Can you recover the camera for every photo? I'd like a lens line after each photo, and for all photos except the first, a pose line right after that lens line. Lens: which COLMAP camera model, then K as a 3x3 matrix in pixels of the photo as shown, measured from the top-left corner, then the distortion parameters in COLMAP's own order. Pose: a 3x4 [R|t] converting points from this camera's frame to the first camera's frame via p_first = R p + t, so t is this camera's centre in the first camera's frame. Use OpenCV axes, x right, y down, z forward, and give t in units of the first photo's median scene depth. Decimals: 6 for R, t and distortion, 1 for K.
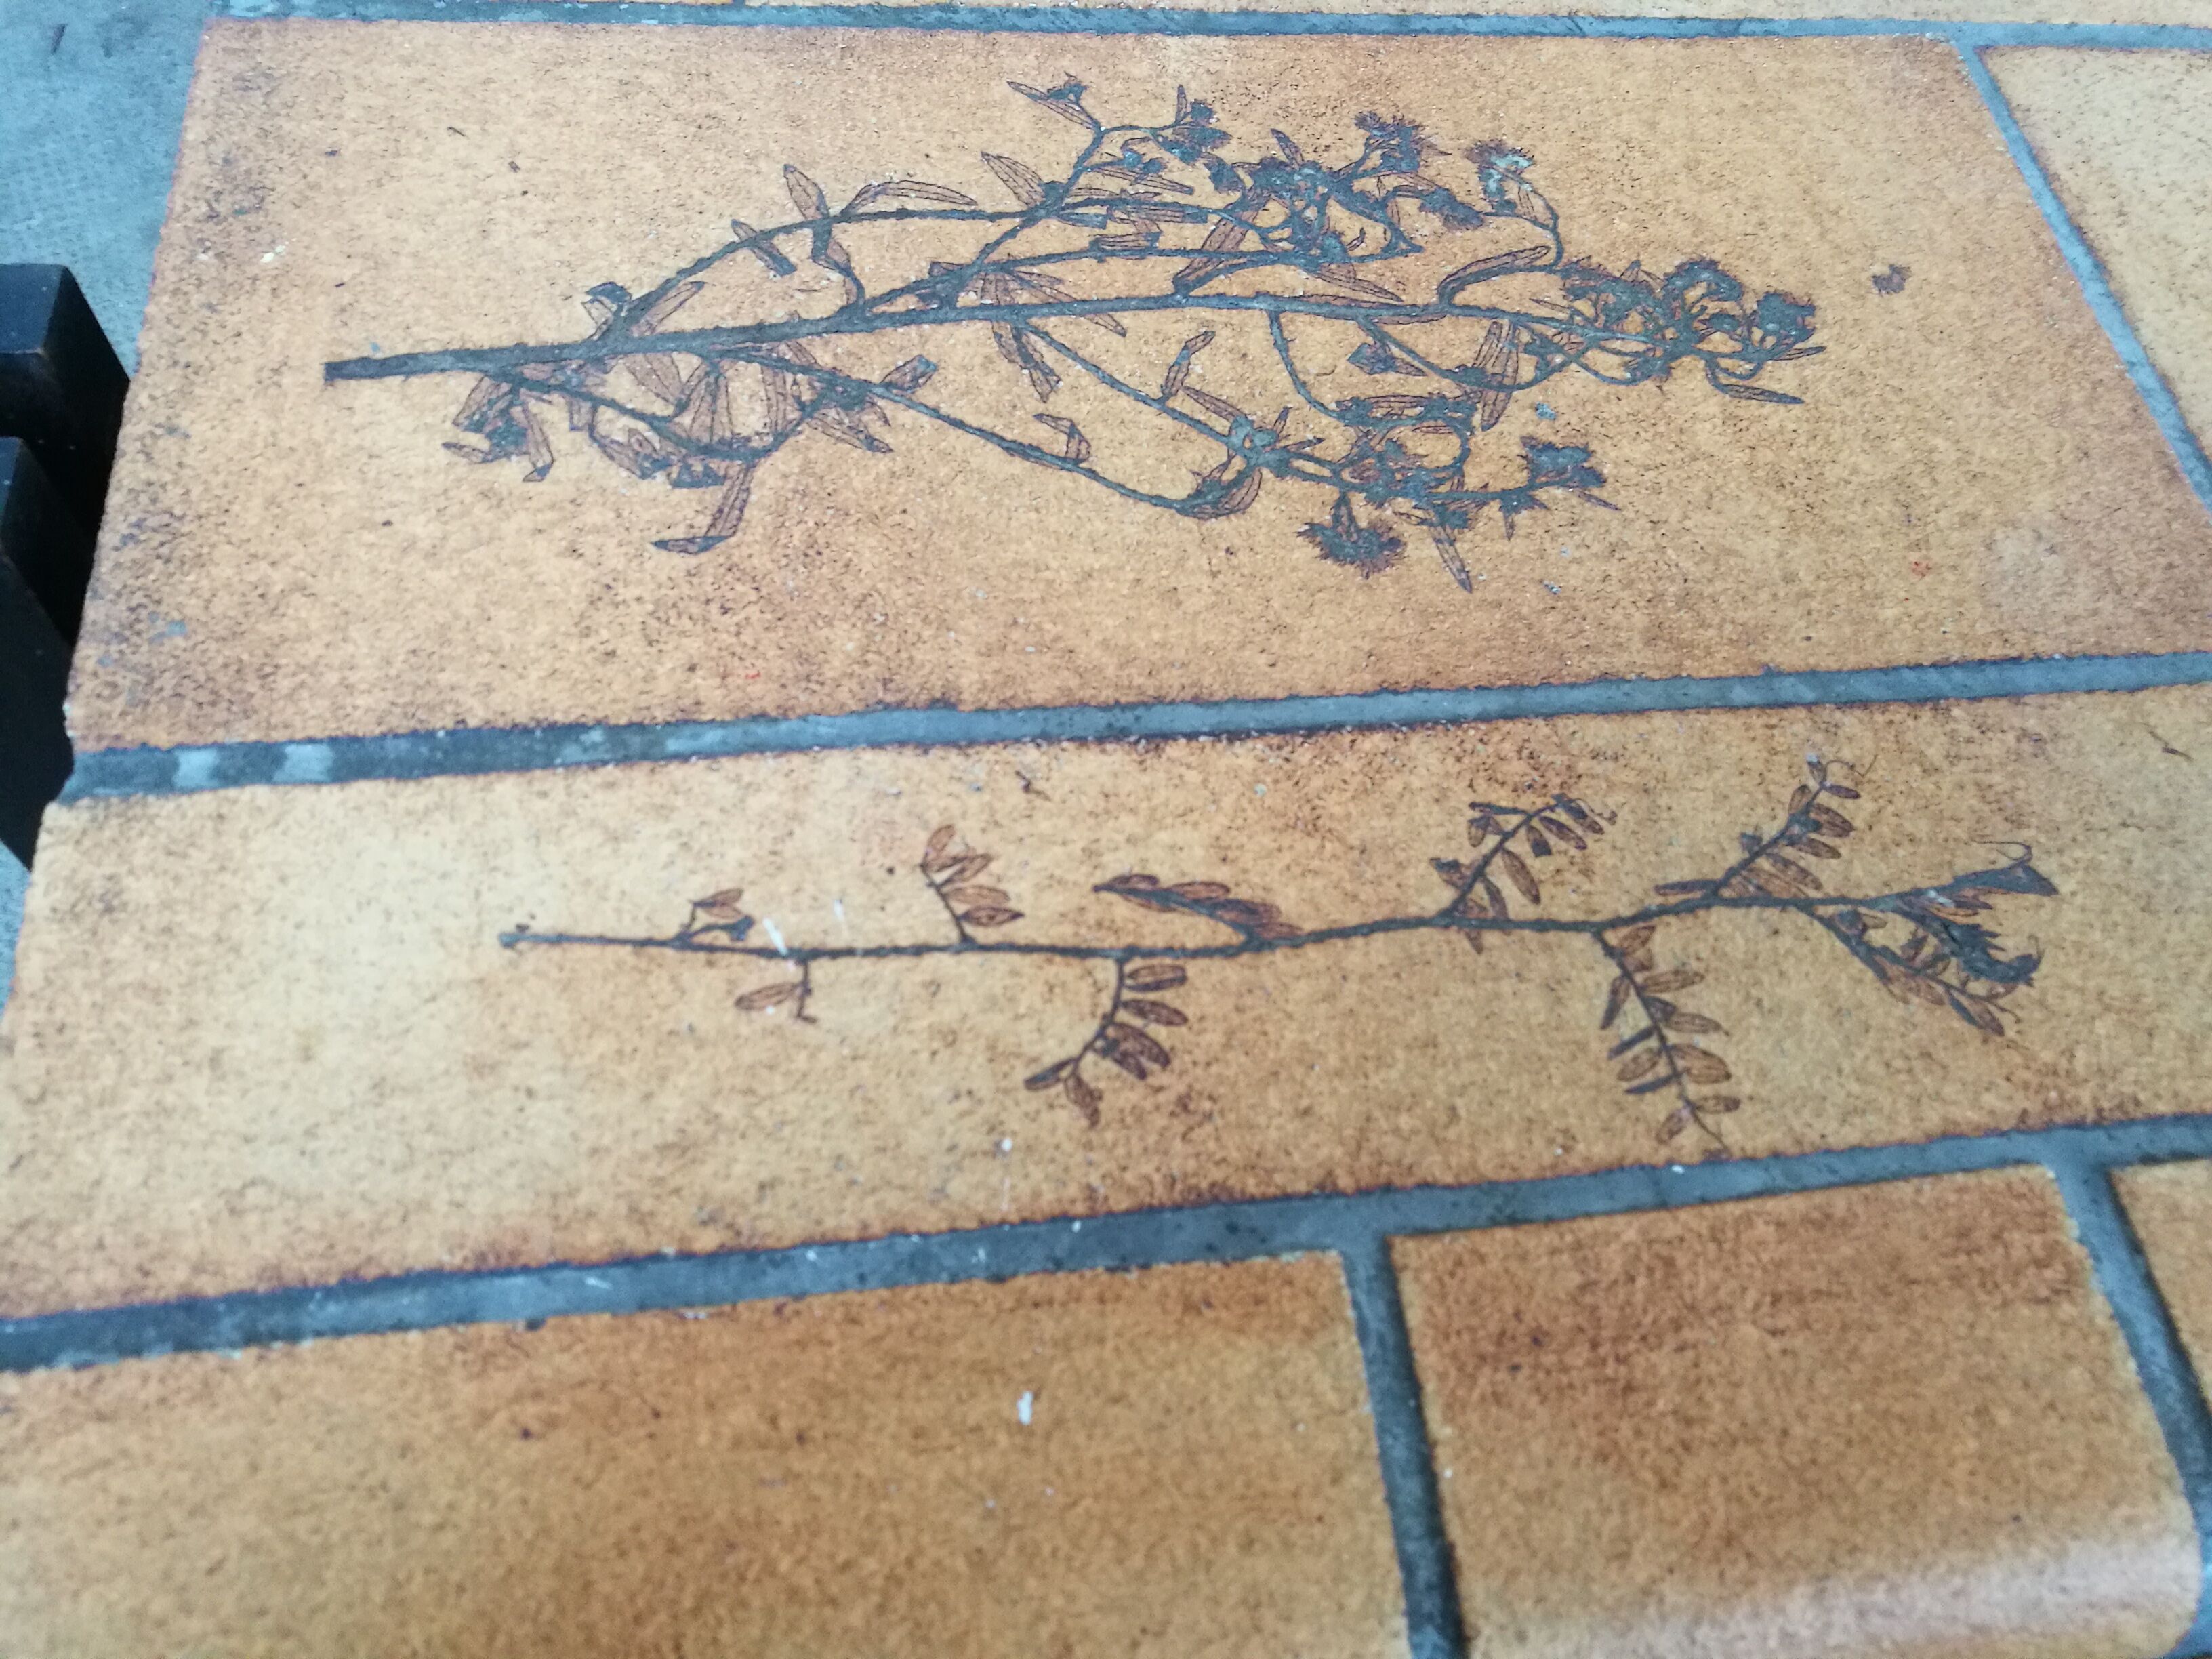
lens RADIAL K [[1739.7, 0, 1111.0], [0, 1739.7, 871.9], [0, 0, 1]] dist [-0.033288, 0.033753]
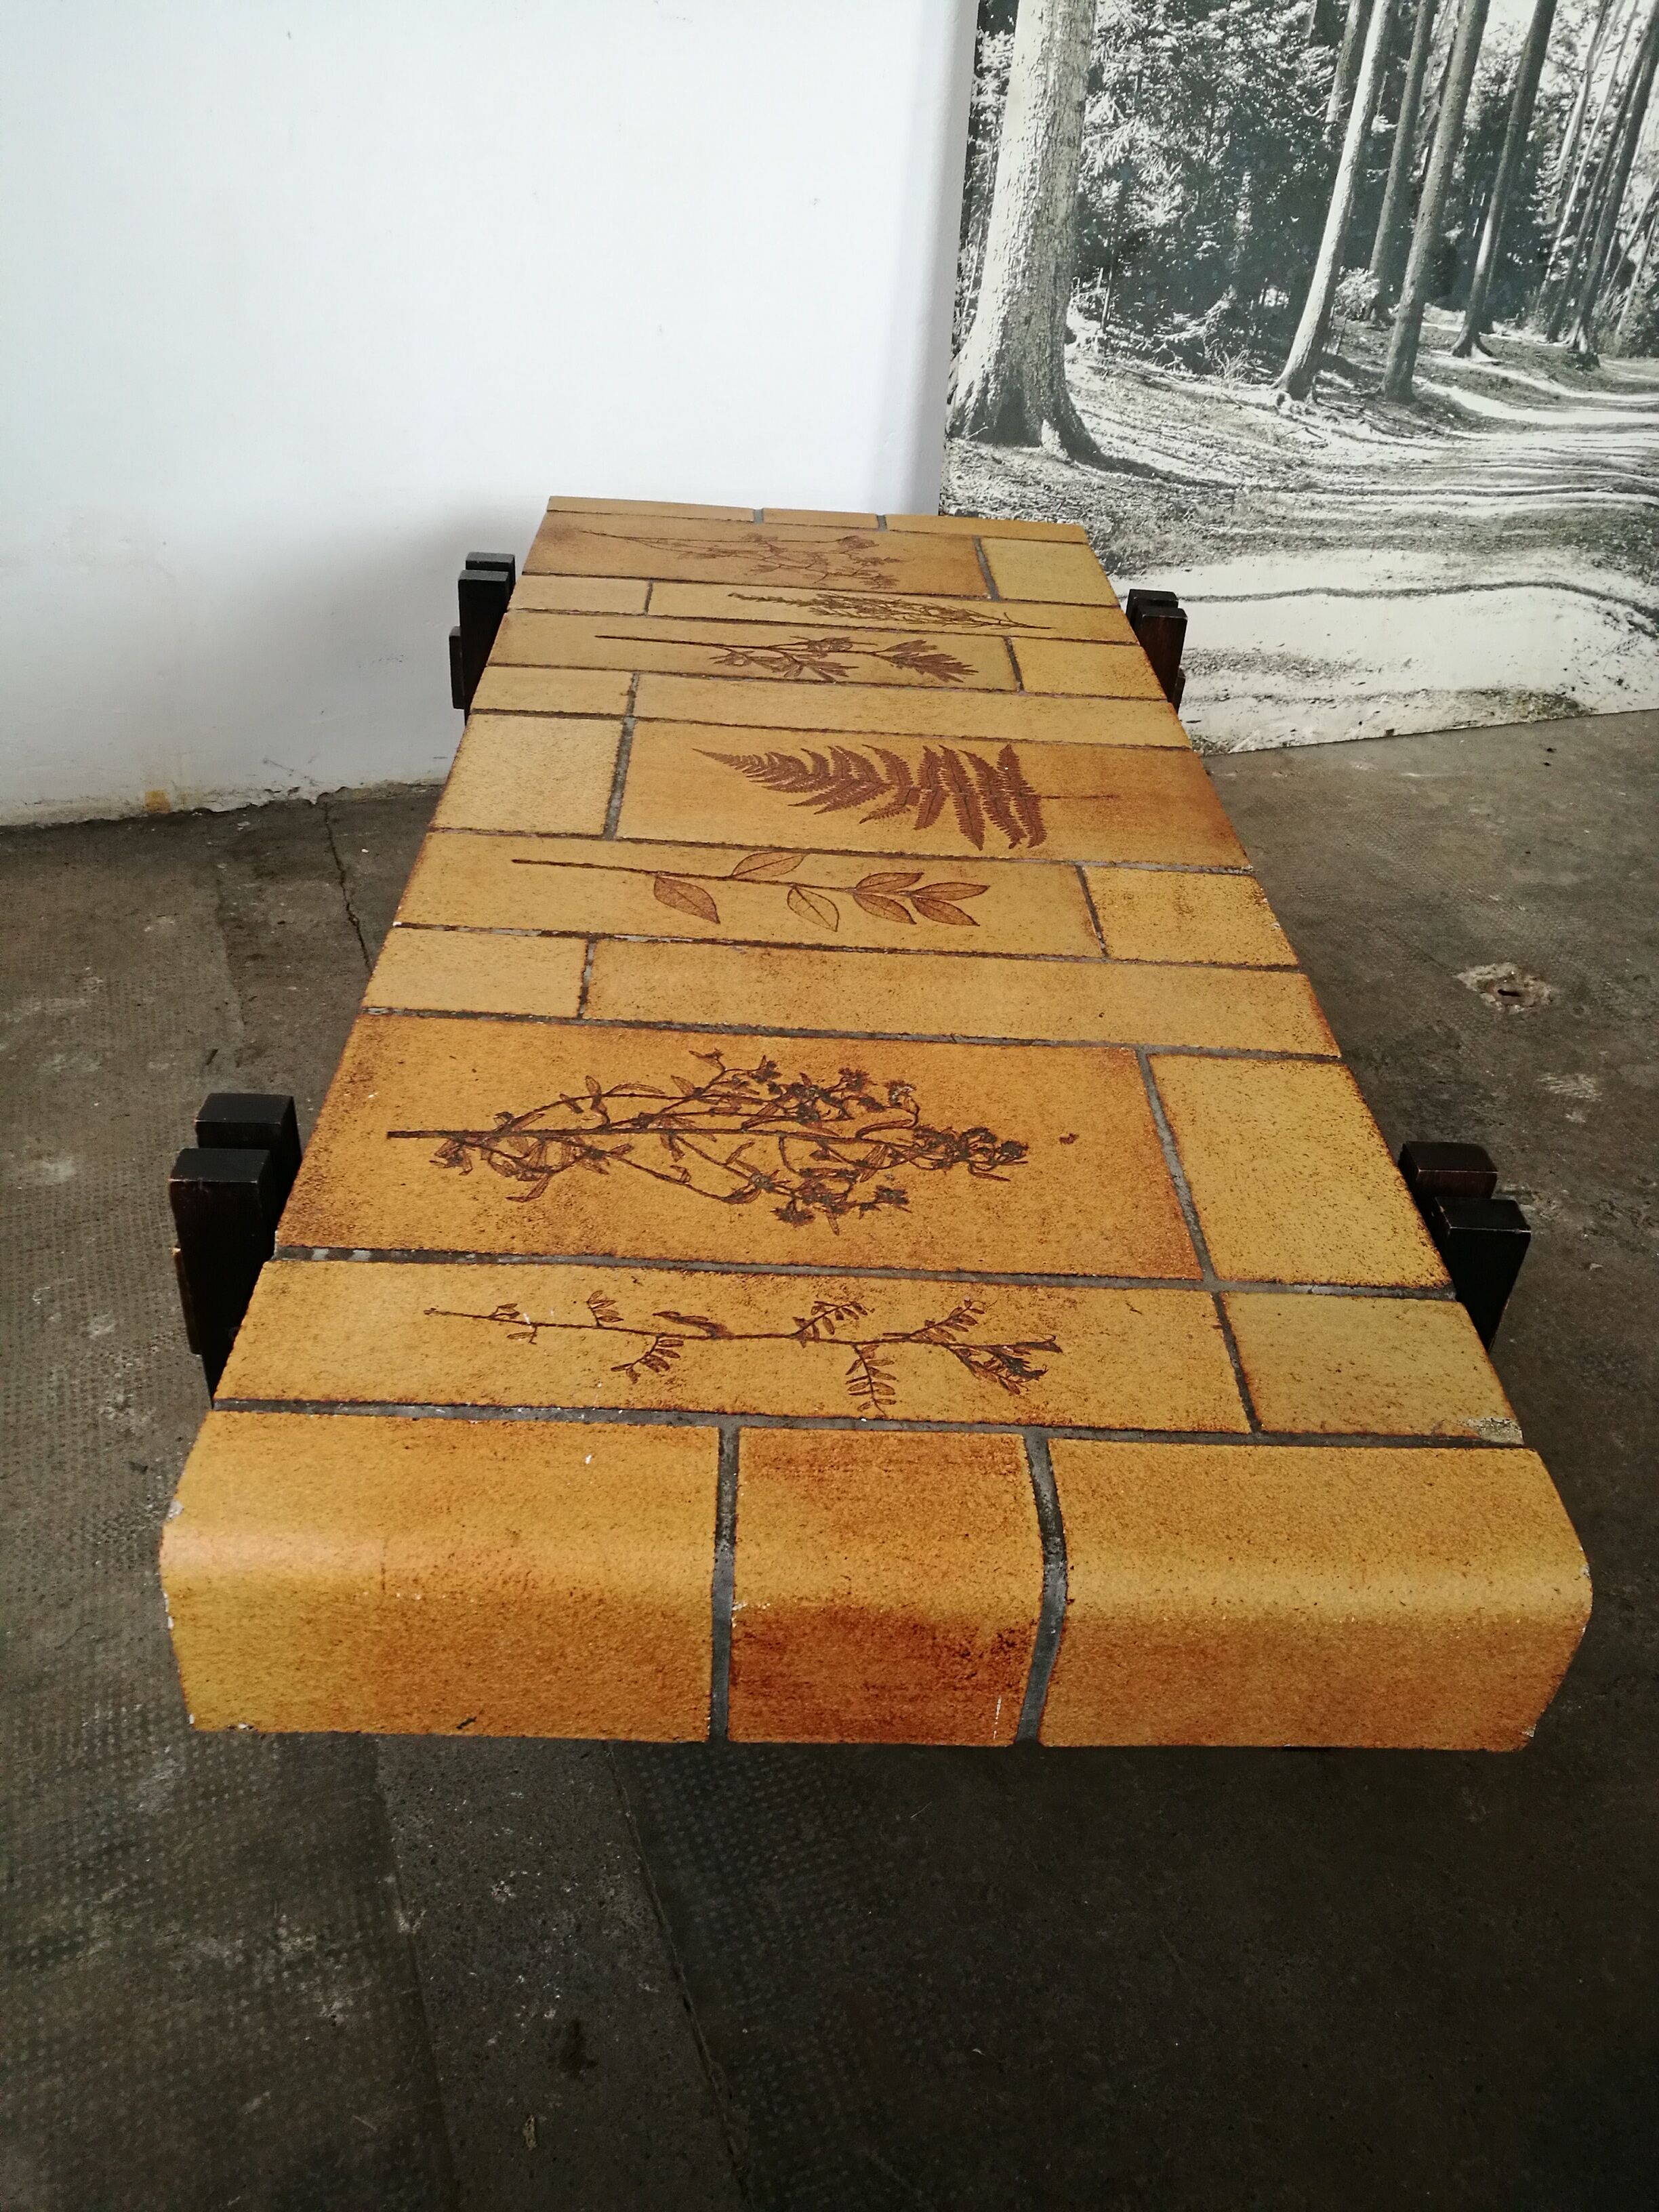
lens RADIAL K [[1753.9, 0, 829.5], [0, 1753.9, 1106.0], [0, 0, 1]] dist [0.168914, -0.510230]
pose [[0.994223, 0.032729, -0.102224, 0.467480], [-0.074801, 0.894294, -0.441184, 0.799823], [0.076979, 0.446282, 0.891575, -1.326770]]
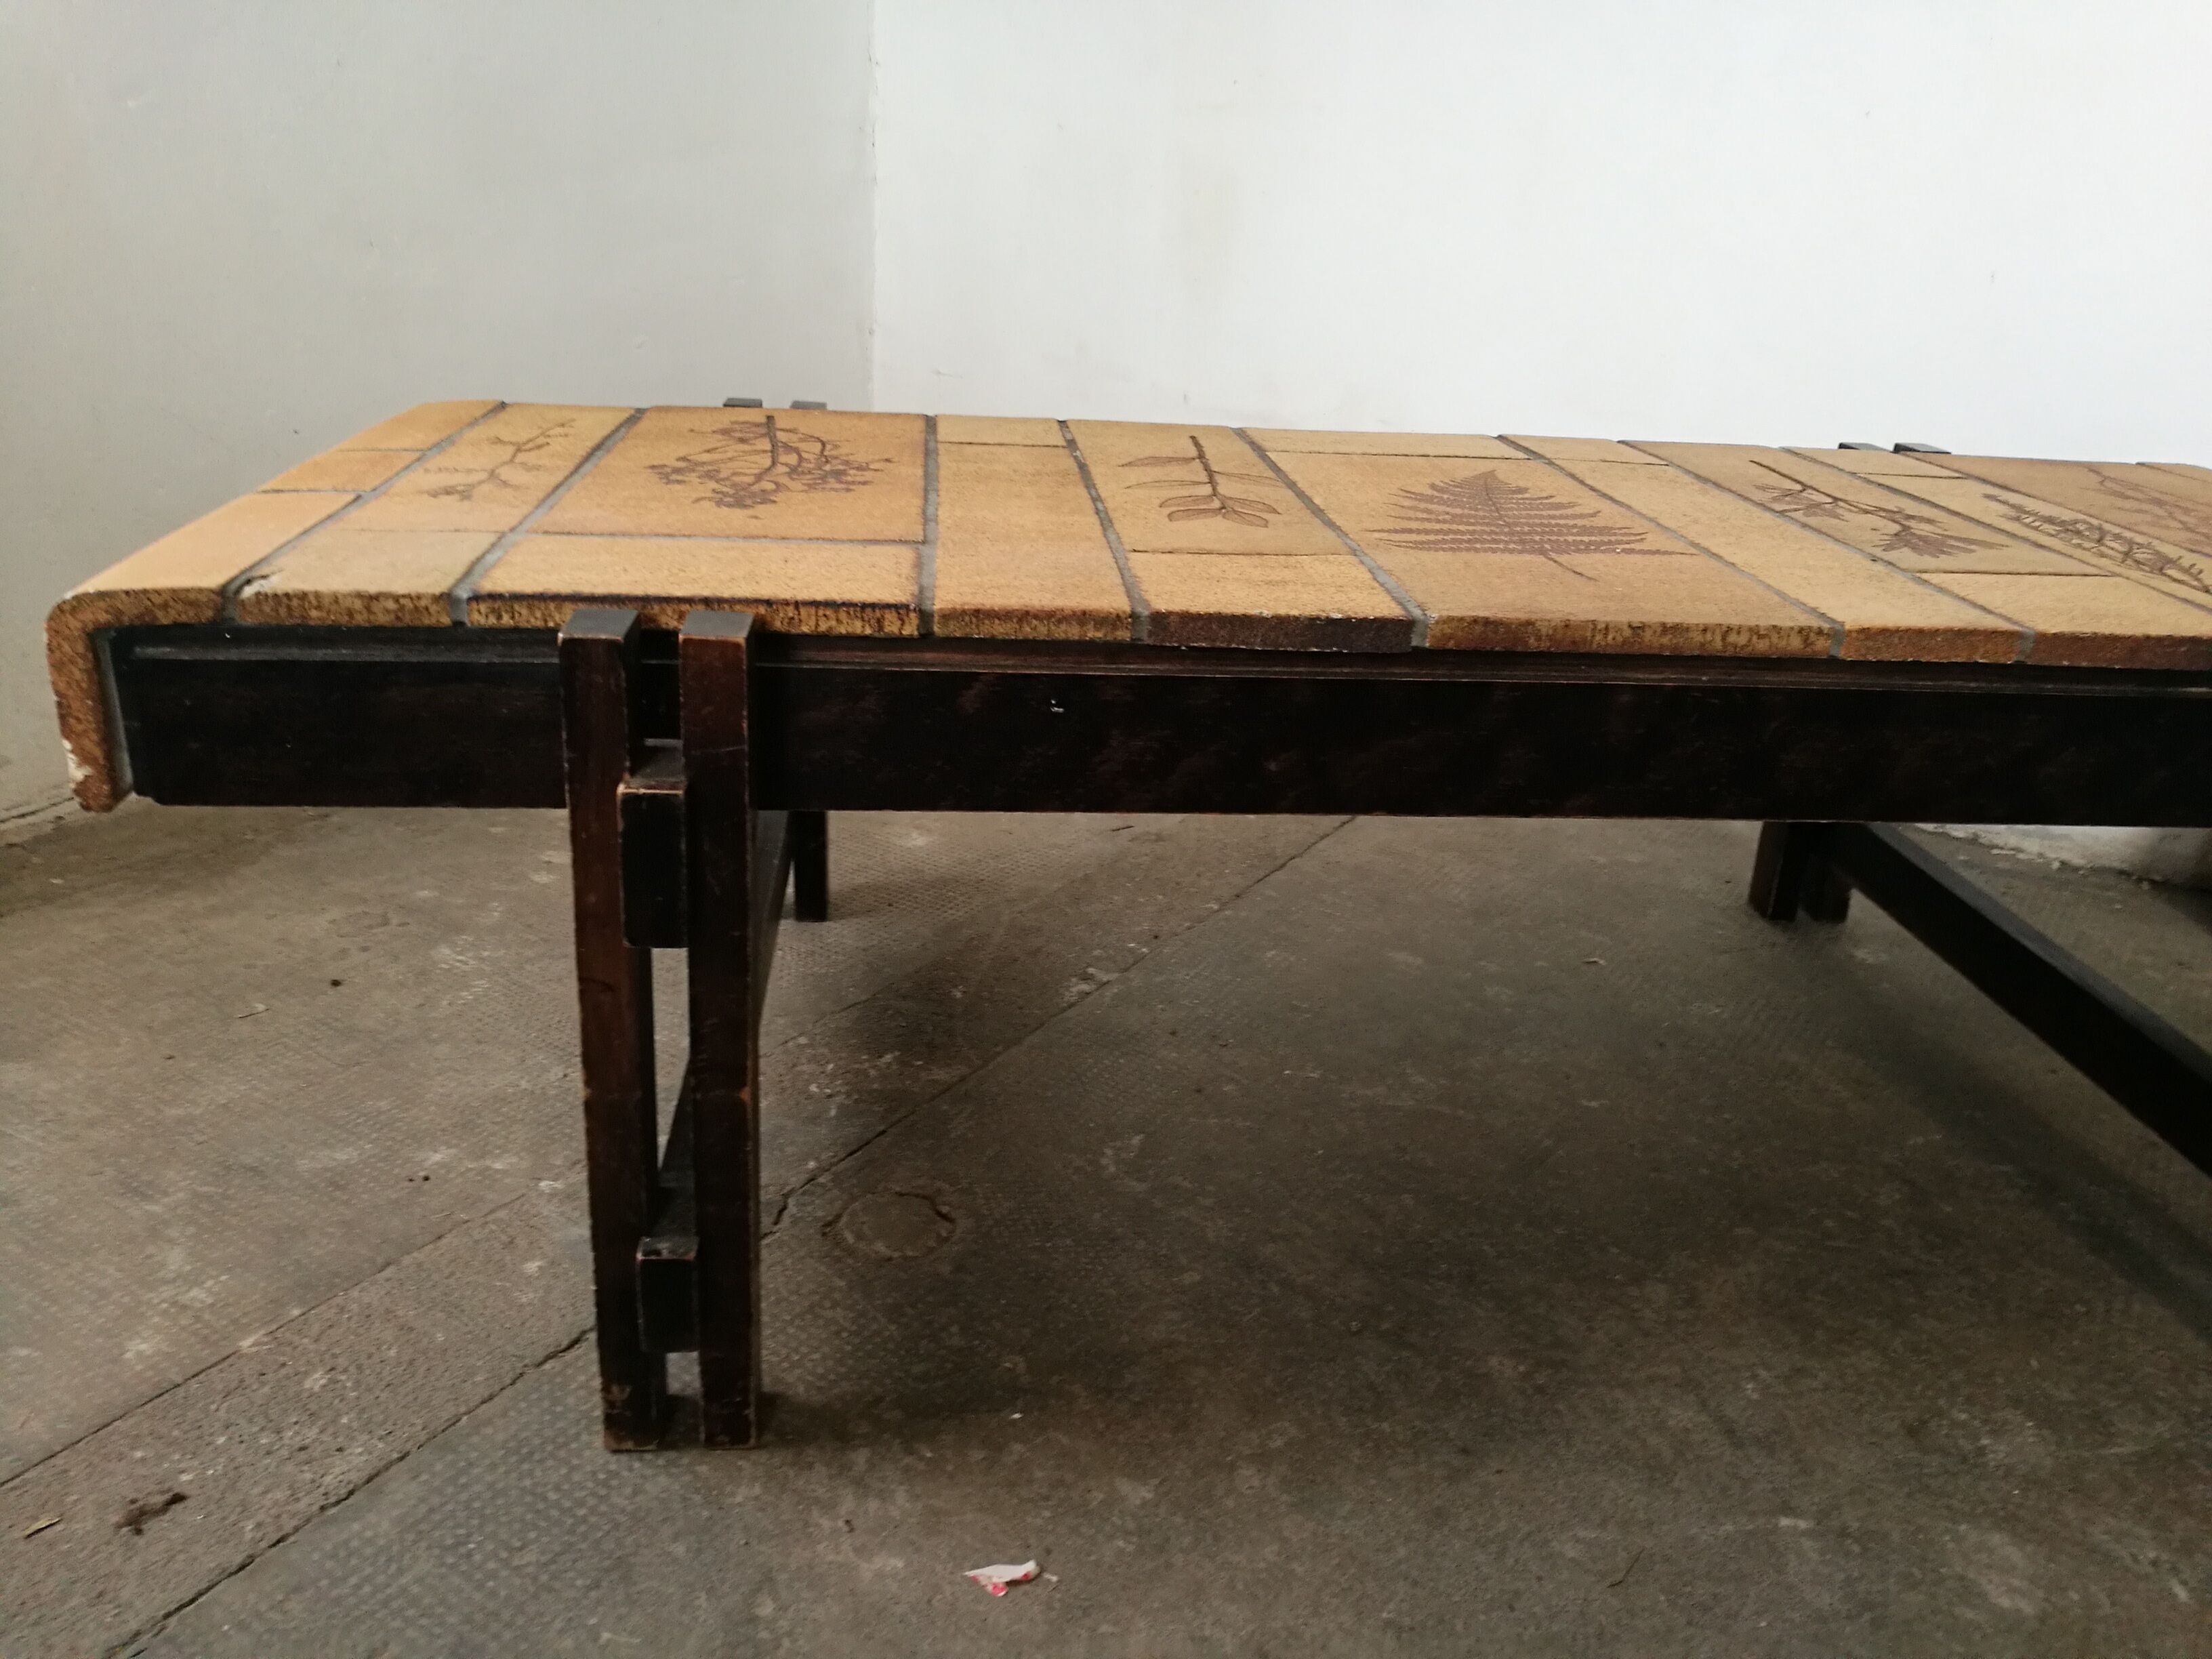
lens RADIAL K [[1734.0, 0, 1102.0], [0, 1734.0, 859.2], [0, 0, 1]] dist [-0.003683, -0.000513]
pose [[-0.027266, 0.292543, -0.955863, 3.435085], [-0.894592, 0.419541, 0.153919, -1.139417], [0.446052, 0.859304, 0.250268, 1.266738]]
